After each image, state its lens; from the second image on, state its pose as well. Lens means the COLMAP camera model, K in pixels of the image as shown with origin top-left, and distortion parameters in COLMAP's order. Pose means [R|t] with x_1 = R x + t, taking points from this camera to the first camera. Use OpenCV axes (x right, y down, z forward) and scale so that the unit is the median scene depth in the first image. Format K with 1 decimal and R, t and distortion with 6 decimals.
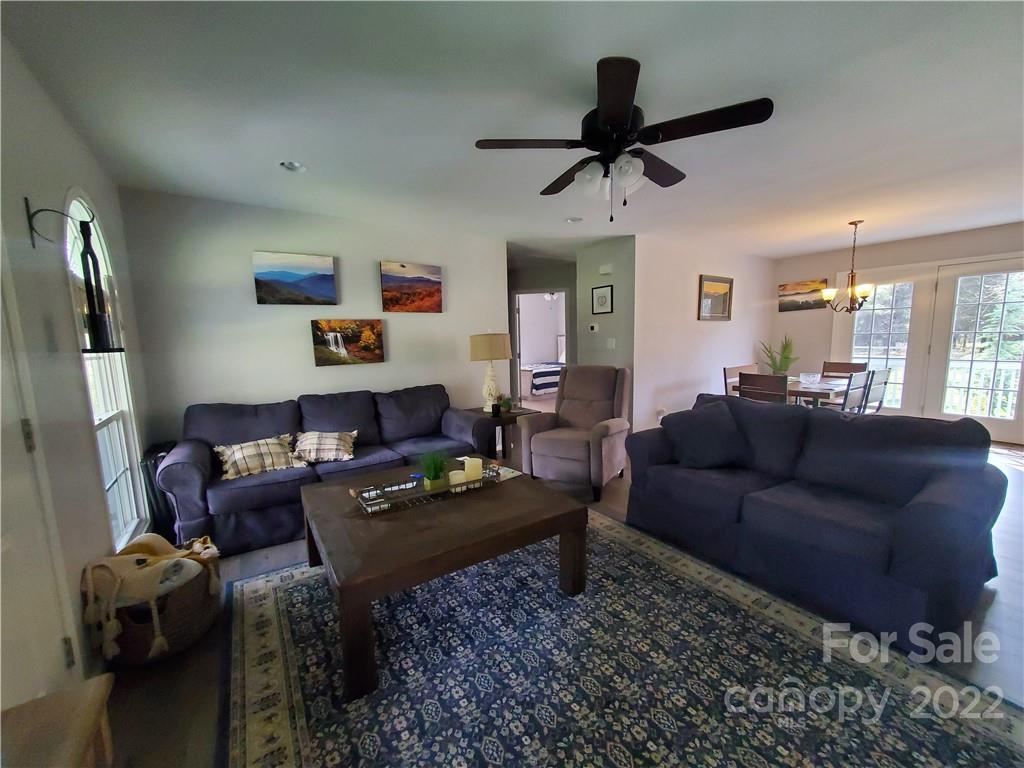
lens RADIAL K [[408.2, 0, 507.5], [0, 408.2, 390.6], [0, 0, 1]] dist [0.006556, -0.001266]
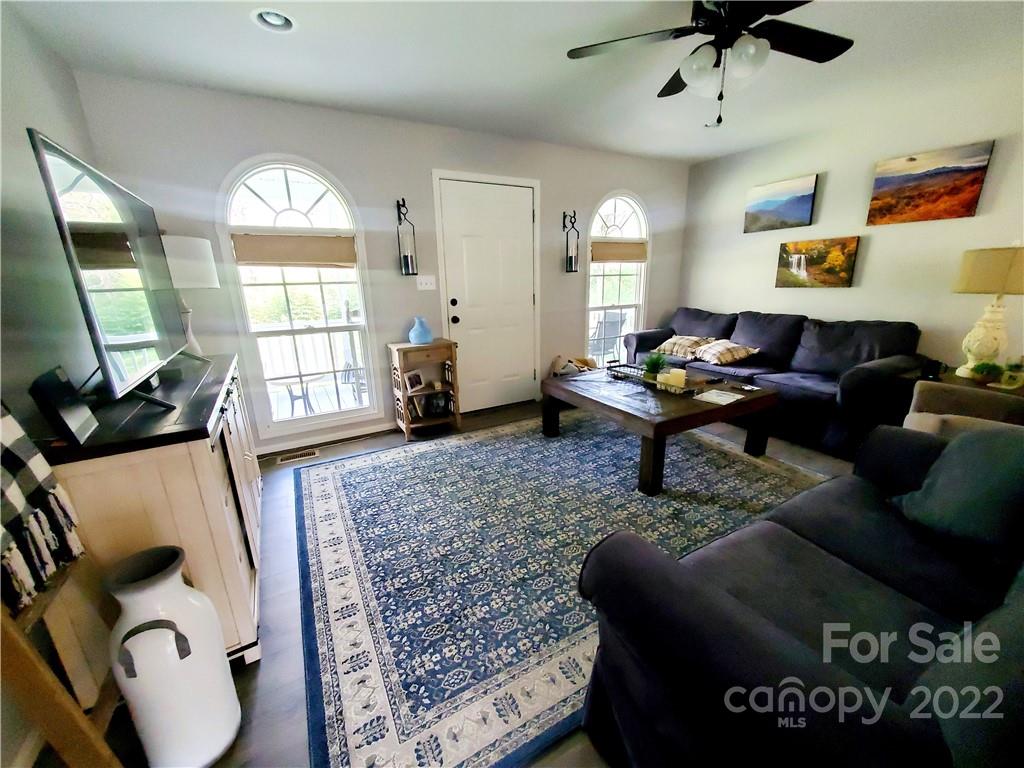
lens RADIAL K [[408.2, 0, 514.2], [0, 408.2, 389.3], [0, 0, 1]] dist [0.006556, -0.001266]
pose [[-0.069048, 0.290148, -0.954487, 0.706095], [-0.104321, 0.949425, 0.296156, -0.050987], [0.992144, 0.120022, -0.035288, 0.370639]]
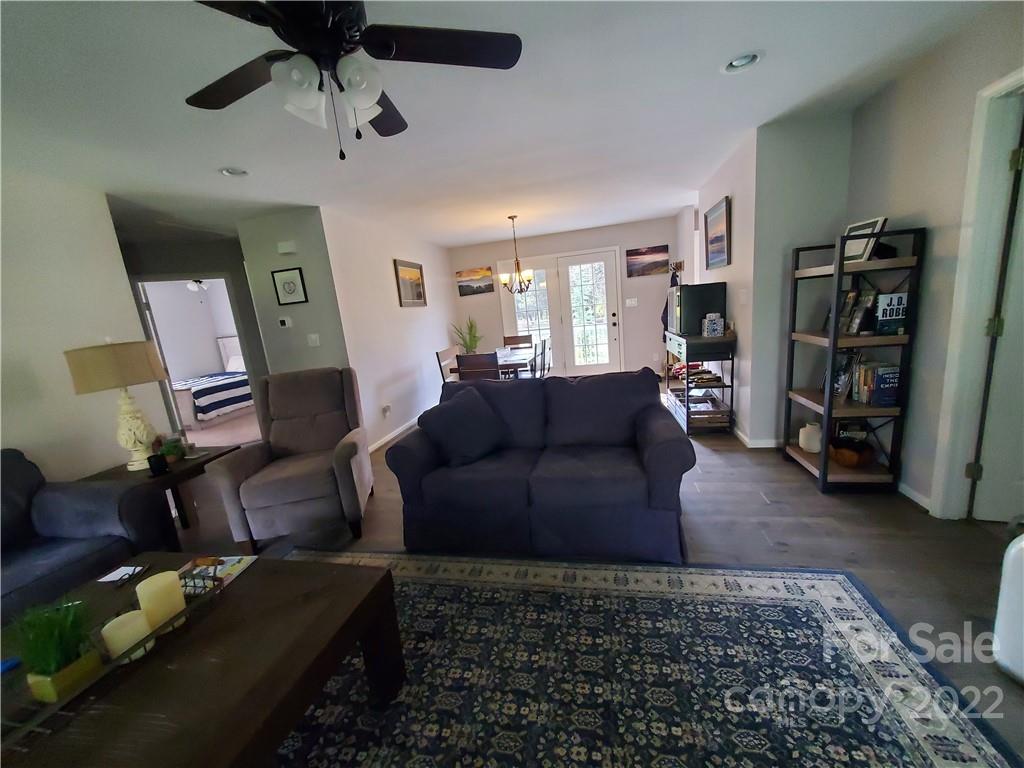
lens RADIAL K [[408.2, 0, 511.0], [0, 408.2, 391.6], [0, 0, 1]] dist [0.006556, -0.001266]
pose [[0.718912, -0.186601, 0.669586, -0.041361], [0.171493, 0.981130, 0.089296, -0.025337], [-0.673614, 0.050634, 0.737347, 0.181433]]
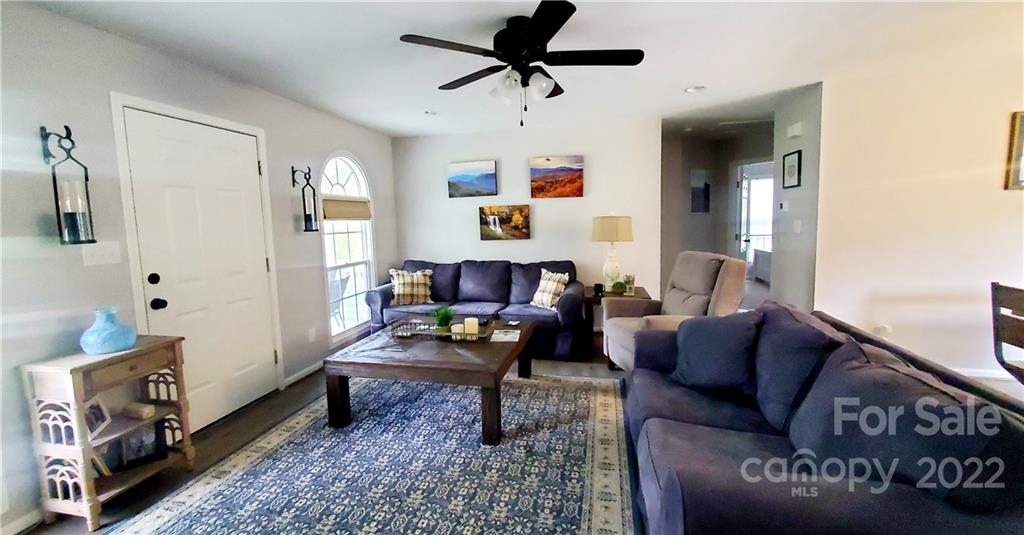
lens RADIAL K [[399.6, 0, 509.7], [0, 399.6, 259.5], [0, 0, 1]] dist [-0.003462, 0.000041]
pose [[0.689849, 0.078581, -0.719676, 0.576386], [-0.083039, 0.996119, 0.029168, -0.041416], [0.719175, 0.039640, 0.693697, 0.130037]]
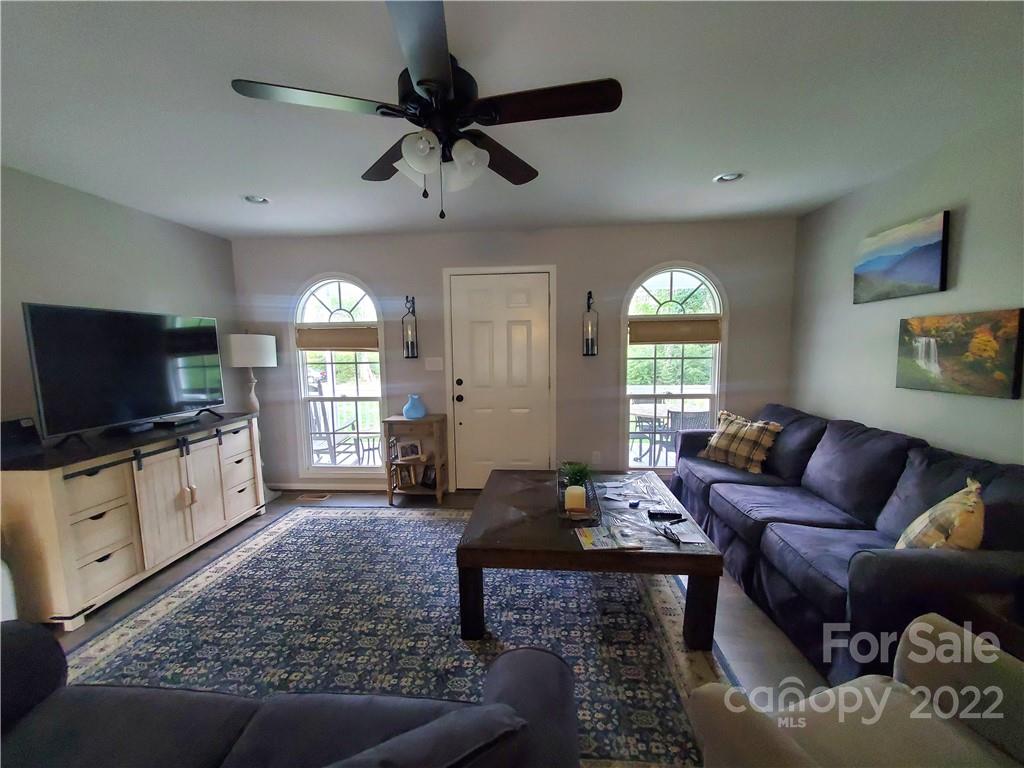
lens RADIAL K [[408.2, 0, 507.5], [0, 408.2, 385.8], [0, 0, 1]] dist [0.006556, -0.001266]
pose [[-0.619106, 0.104732, -0.778293, 0.454386], [-0.072620, 0.979185, 0.189532, -0.142195], [0.781943, 0.173860, -0.598614, 0.894040]]
